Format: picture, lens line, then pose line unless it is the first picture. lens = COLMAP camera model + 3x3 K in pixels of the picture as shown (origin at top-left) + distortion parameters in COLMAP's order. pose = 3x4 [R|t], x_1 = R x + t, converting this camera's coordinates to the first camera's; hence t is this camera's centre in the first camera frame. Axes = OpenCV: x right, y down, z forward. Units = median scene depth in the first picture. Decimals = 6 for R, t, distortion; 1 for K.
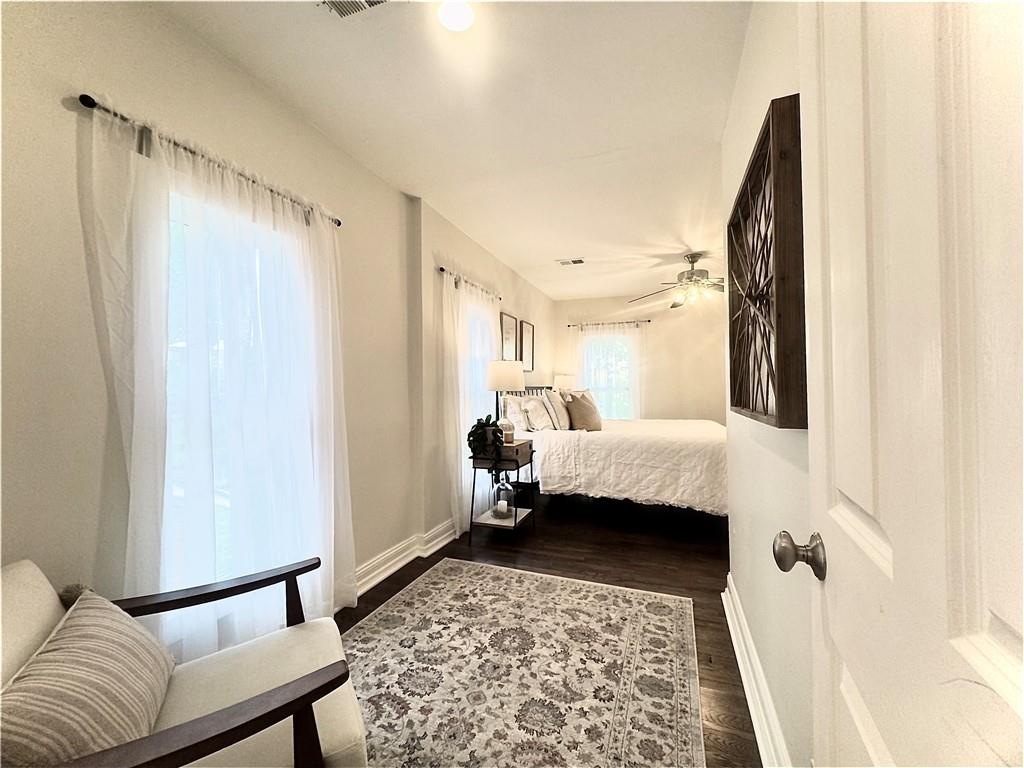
lens RADIAL K [[407.0, 0, 515.2], [0, 407.0, 383.1], [0, 0, 1]] dist [-0.002642, 0.001206]
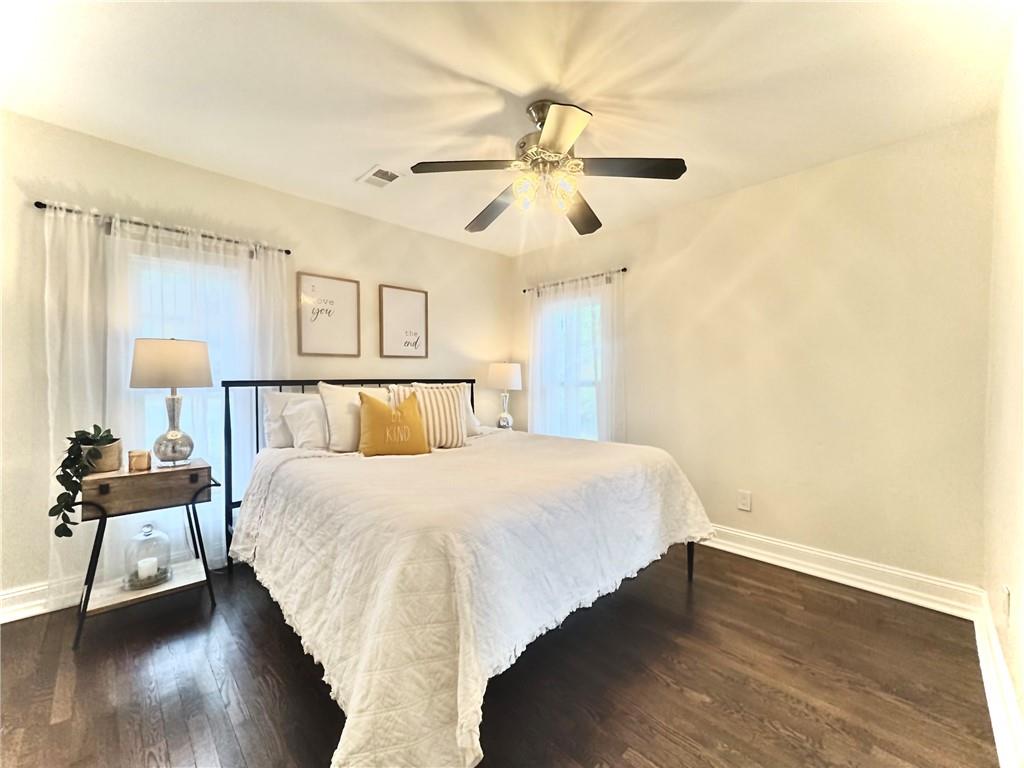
lens RADIAL K [[407.0, 0, 514.6], [0, 407.0, 382.4], [0, 0, 1]] dist [-0.002642, 0.001206]
pose [[0.904789, 0.011317, -0.425710, 1.116008], [-0.000814, 0.999691, 0.024845, -0.007609], [0.425860, -0.022133, 0.904518, 0.989685]]
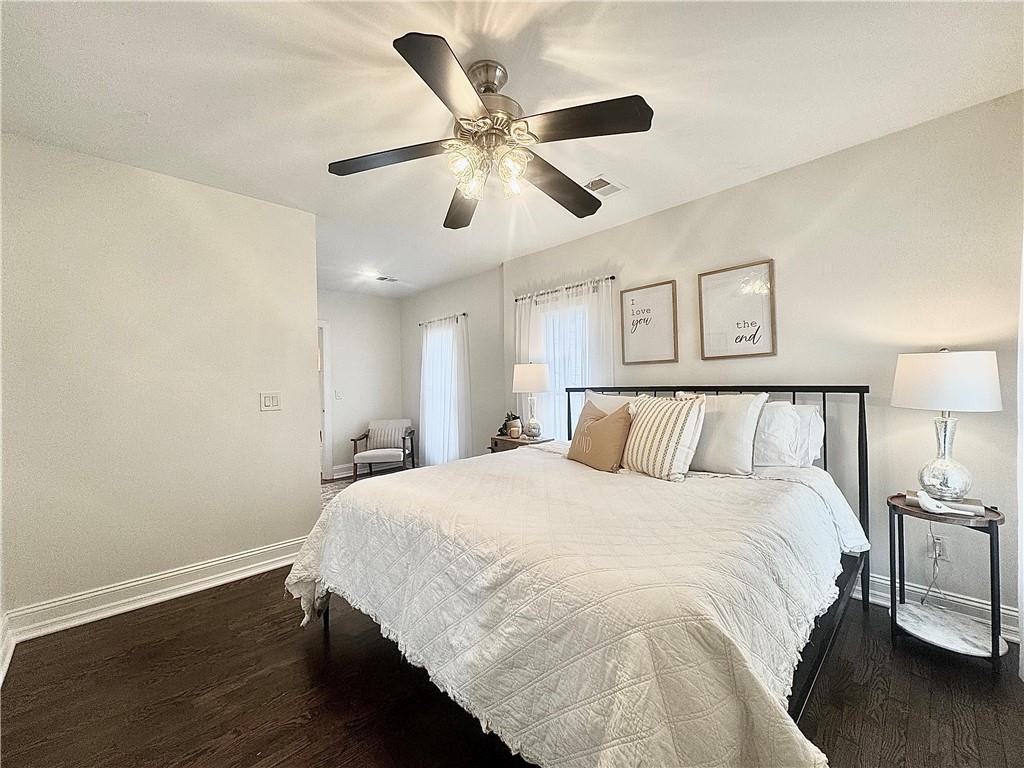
lens RADIAL K [[407.0, 0, 511.6], [0, 407.0, 384.4], [0, 0, 1]] dist [-0.002642, 0.001206]
pose [[-0.441162, 0.025775, -0.897057, 1.440119], [0.035924, 0.999293, 0.011045, -0.021316], [0.896708, -0.027354, -0.441776, 2.161681]]
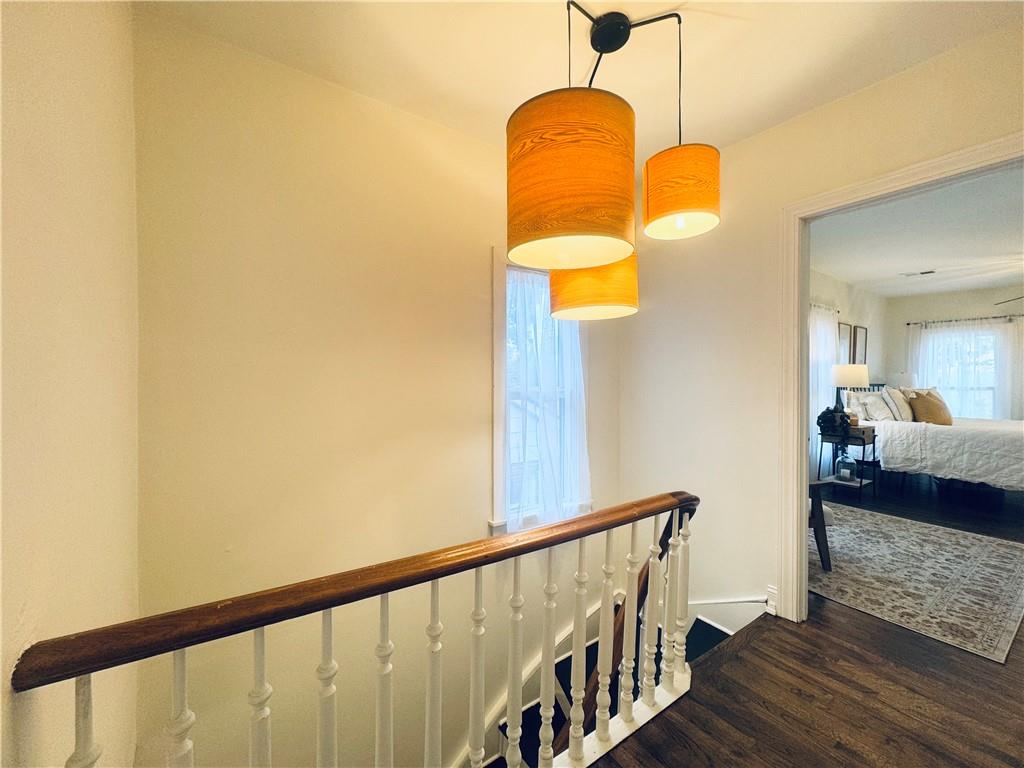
lens RADIAL K [[407.0, 0, 515.9], [0, 407.0, 385.3], [0, 0, 1]] dist [-0.002642, 0.001206]
pose [[0.821800, 0.023044, -0.569310, -0.245686], [-0.009165, 0.999587, 0.027231, -0.019912], [0.569703, -0.017161, 0.821672, -1.046707]]
